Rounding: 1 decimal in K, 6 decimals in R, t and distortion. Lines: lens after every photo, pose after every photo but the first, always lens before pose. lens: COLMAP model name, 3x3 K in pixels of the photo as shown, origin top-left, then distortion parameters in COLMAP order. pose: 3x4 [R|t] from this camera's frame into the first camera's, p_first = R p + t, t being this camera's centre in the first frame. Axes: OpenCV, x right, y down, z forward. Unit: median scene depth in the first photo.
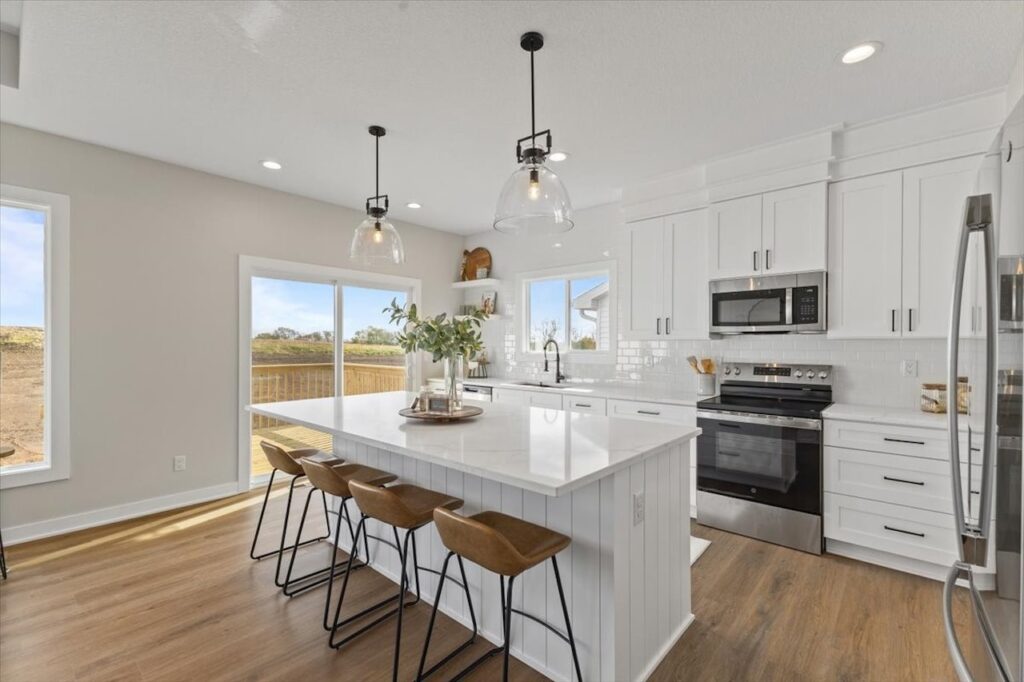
lens RADIAL K [[443.0, 0, 514.8], [0, 443.0, 344.3], [0, 0, 1]] dist [0.005541, -0.000161]
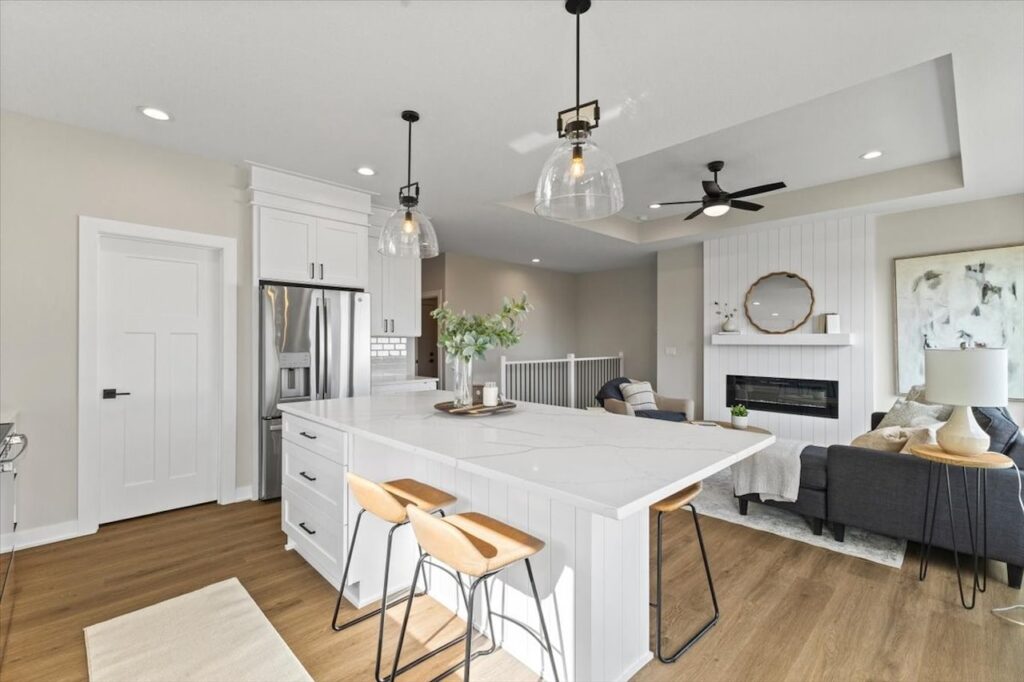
lens RADIAL K [[448.4, 0, 519.3], [0, 448.4, 338.9], [0, 0, 1]] dist [0.028525, -0.012746]
pose [[-0.997766, -0.001736, 0.066785, -0.249998], [-0.001941, 0.999994, -0.002998, 0.000505], [-0.066779, -0.003121, -0.997763, 1.527848]]
